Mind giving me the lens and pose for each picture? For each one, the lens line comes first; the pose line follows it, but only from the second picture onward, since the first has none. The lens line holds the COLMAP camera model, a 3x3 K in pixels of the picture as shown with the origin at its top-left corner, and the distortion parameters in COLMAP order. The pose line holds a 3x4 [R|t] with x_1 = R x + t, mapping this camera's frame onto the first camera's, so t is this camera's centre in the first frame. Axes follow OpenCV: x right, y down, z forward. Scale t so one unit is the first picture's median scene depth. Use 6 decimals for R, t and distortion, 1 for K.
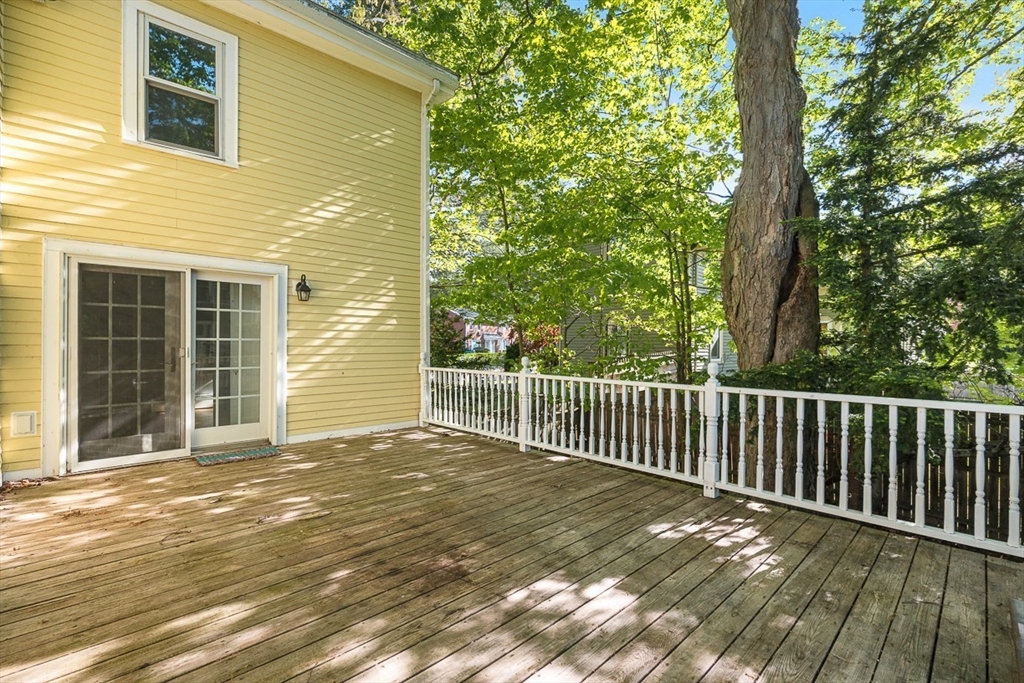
lens RADIAL K [[457.4, 0, 515.4], [0, 457.4, 343.4], [0, 0, 1]] dist [-0.013993, -0.000133]
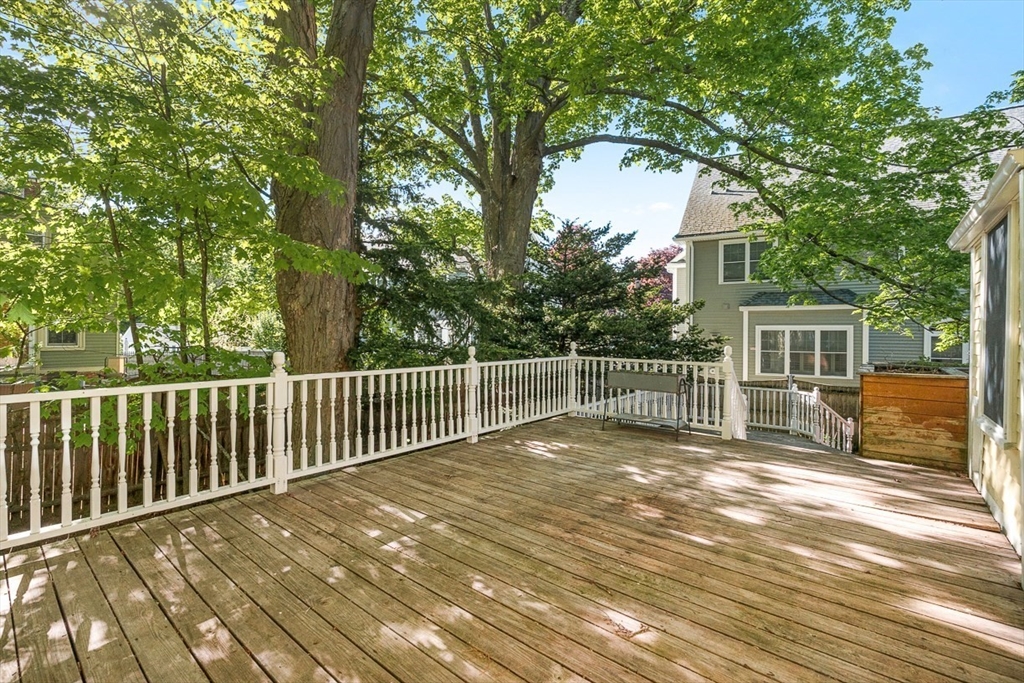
lens RADIAL K [[457.4, 0, 510.6], [0, 457.4, 335.0], [0, 0, 1]] dist [-0.013993, -0.000133]
pose [[-0.118256, -0.004391, 0.992973, -1.237505], [-0.001799, 0.999990, 0.004207, 0.004136], [-0.992982, -0.001289, -0.118263, 1.358229]]
